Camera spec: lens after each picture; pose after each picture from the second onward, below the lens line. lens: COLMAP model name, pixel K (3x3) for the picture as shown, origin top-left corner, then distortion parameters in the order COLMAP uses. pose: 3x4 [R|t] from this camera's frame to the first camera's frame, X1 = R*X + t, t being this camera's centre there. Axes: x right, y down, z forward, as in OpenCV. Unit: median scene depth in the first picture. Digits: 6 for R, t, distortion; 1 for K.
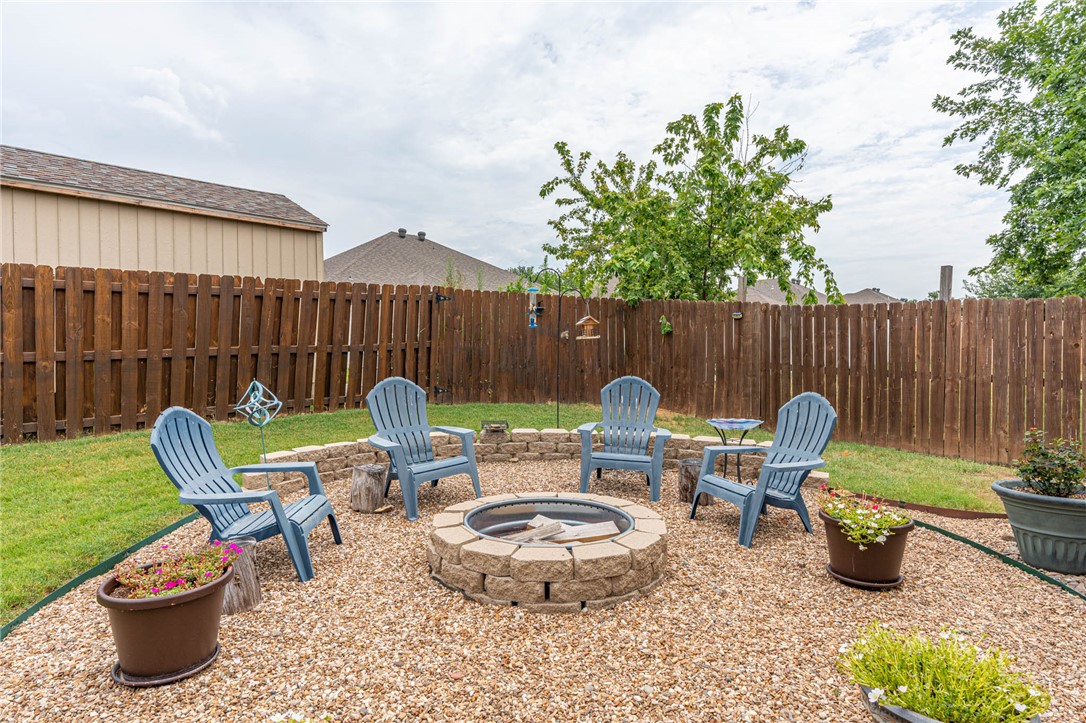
lens RADIAL K [[591.0, 0, 538.3], [0, 591.0, 364.5], [0, 0, 1]] dist [-0.009654, 0.002771]
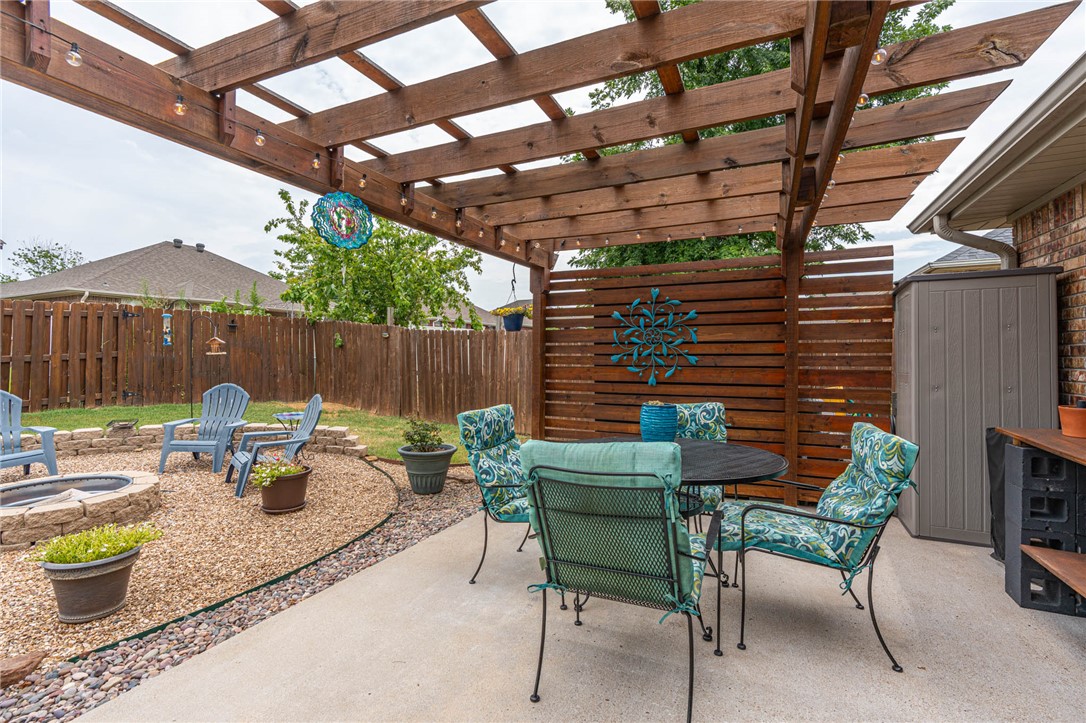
lens RADIAL K [[487.7, 0, 541.3], [0, 487.7, 364.5], [0, 0, 1]] dist [-0.011129, 0.003235]
pose [[0.934297, -0.001983, 0.356489, 0.267499], [0.001968, 0.999998, 0.000403, -0.014001], [-0.356489, 0.000325, 0.934299, -0.190256]]
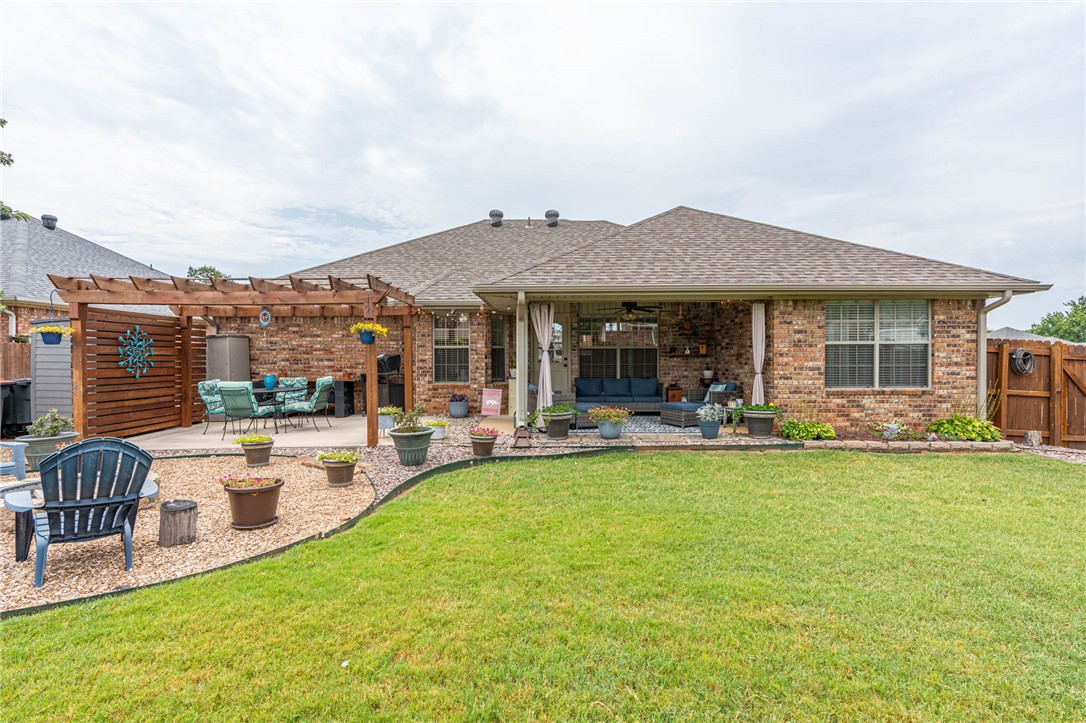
lens RADIAL K [[515.2, 0, 546.4], [0, 515.2, 357.4], [0, 0, 1]] dist [-0.007901, 0.004561]
pose [[-0.722918, 0.008244, 0.690884, -0.734413], [0.016960, 0.999839, 0.005817, -0.024443], [-0.690725, 0.015922, -0.722942, 0.437714]]
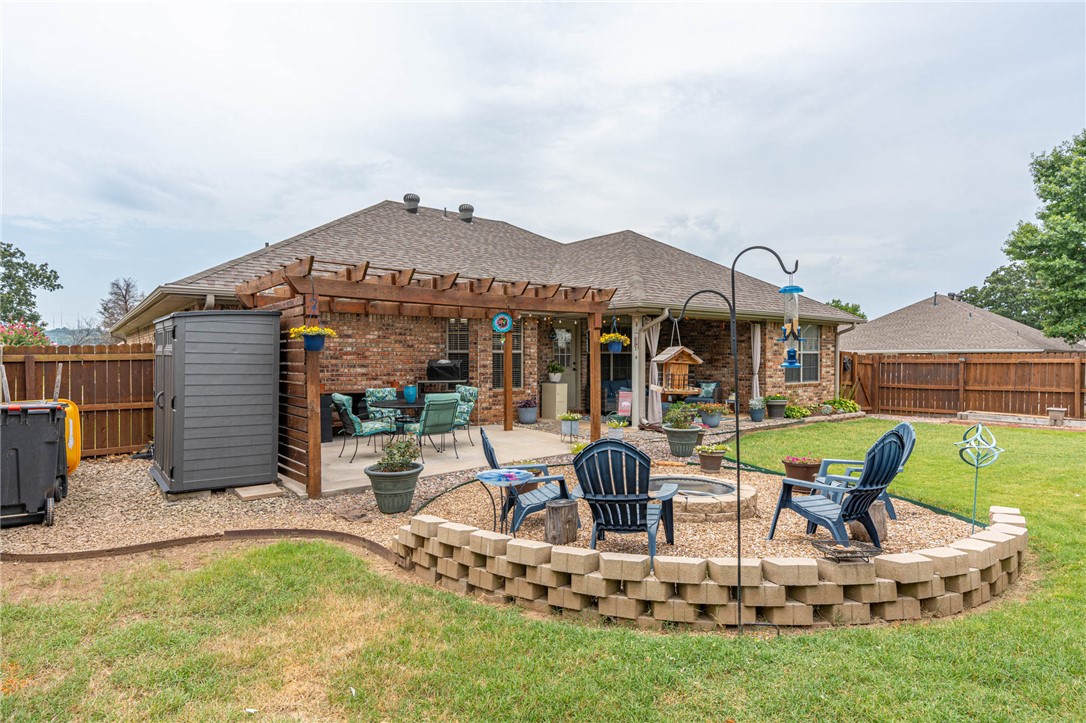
lens RADIAL K [[591.0, 0, 546.7], [0, 591.0, 370.1], [0, 0, 1]] dist [-0.009654, 0.002771]
pose [[-0.995717, 0.001672, 0.092434, 0.095617], [0.005436, 0.999165, 0.040493, -0.059951], [-0.092289, 0.040823, -0.994895, 1.083937]]
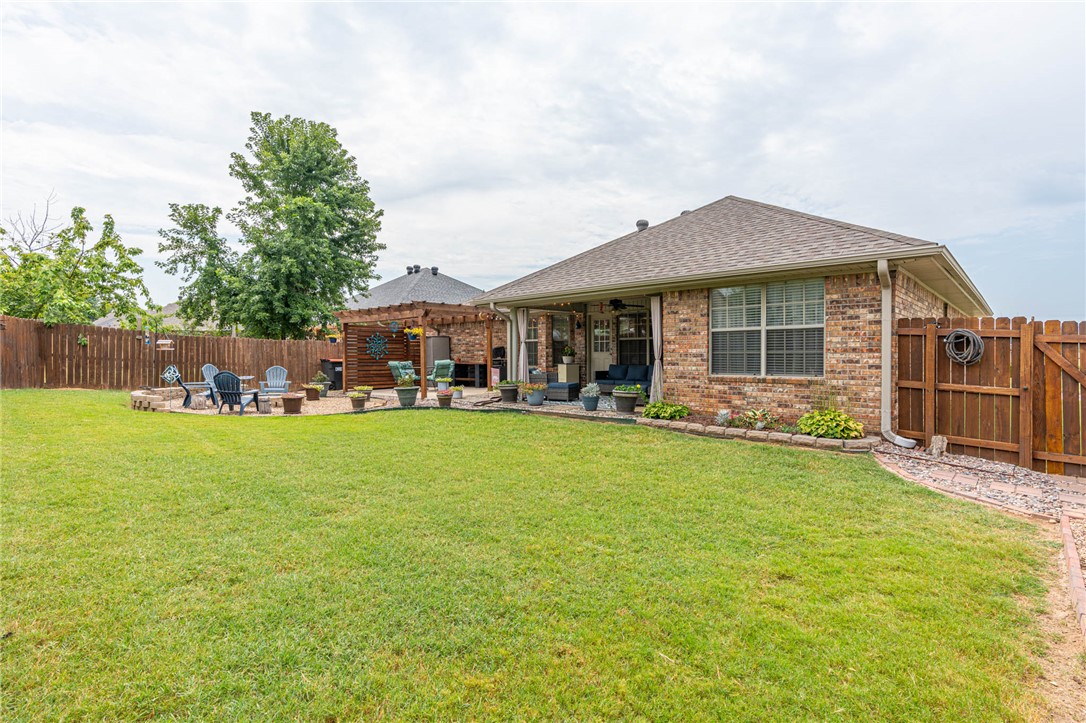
lens RADIAL K [[515.2, 0, 542.9], [0, 515.2, 358.7], [0, 0, 1]] dist [-0.007901, 0.004561]
pose [[-0.044003, -0.003697, 0.999025, -1.456416], [0.019392, 0.999802, 0.004554, 0.008614], [-0.998843, 0.019574, -0.043923, -0.293382]]
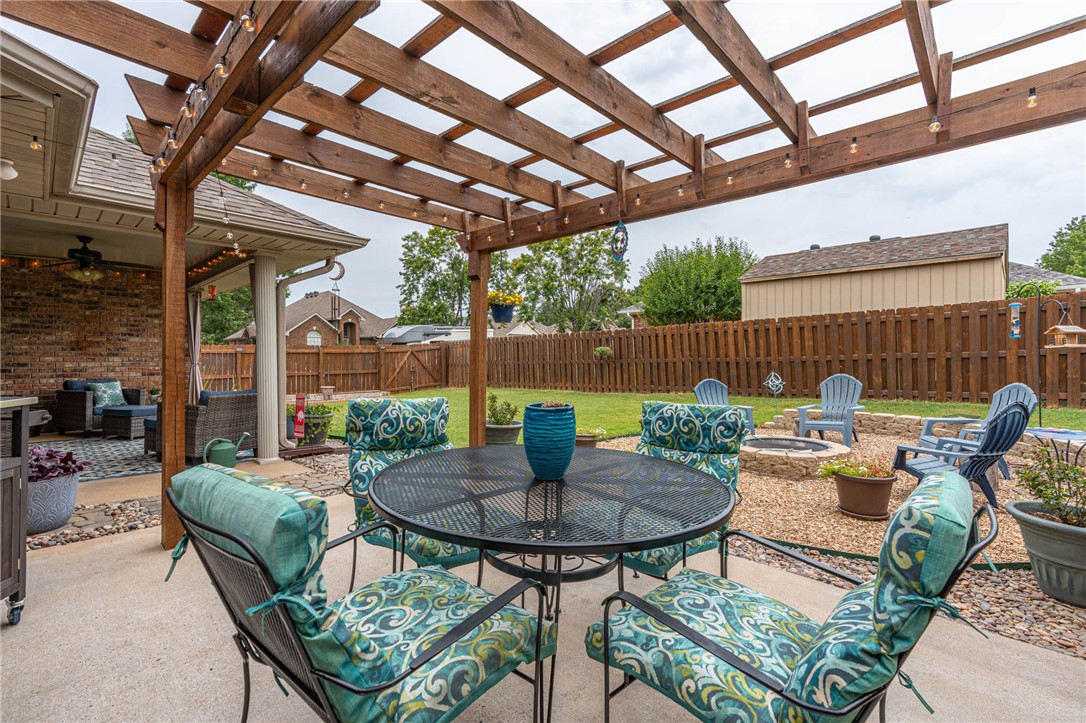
lens RADIAL K [[487.7, 0, 543.0], [0, 487.7, 361.9], [0, 0, 1]] dist [-0.011129, 0.003235]
pose [[0.035488, 0.015216, -0.999254, 0.635862], [-0.017619, 0.999738, 0.014598, -0.010419], [0.999215, 0.017088, 0.035747, 0.048559]]
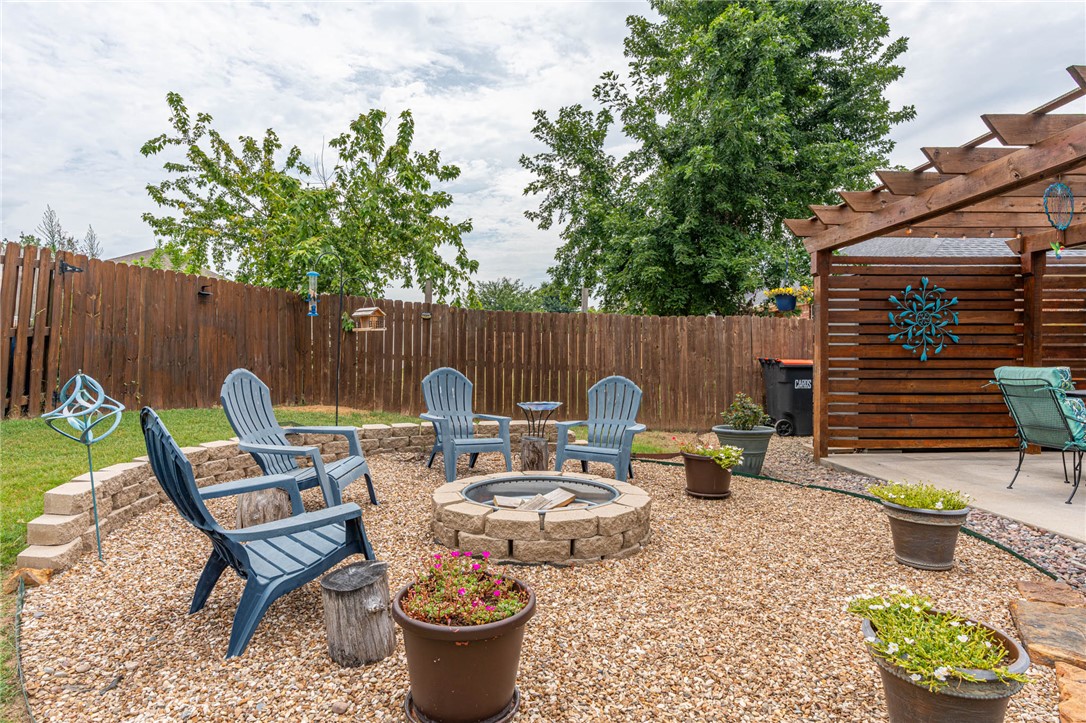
lens RADIAL K [[591.0, 0, 539.5], [0, 591.0, 363.1], [0, 0, 1]] dist [-0.009654, 0.002771]
pose [[0.690399, -0.000558, 0.723428, -0.300834], [0.008117, 0.999943, -0.006975, 0.013268], [-0.723383, 0.010688, 0.690364, 0.099231]]
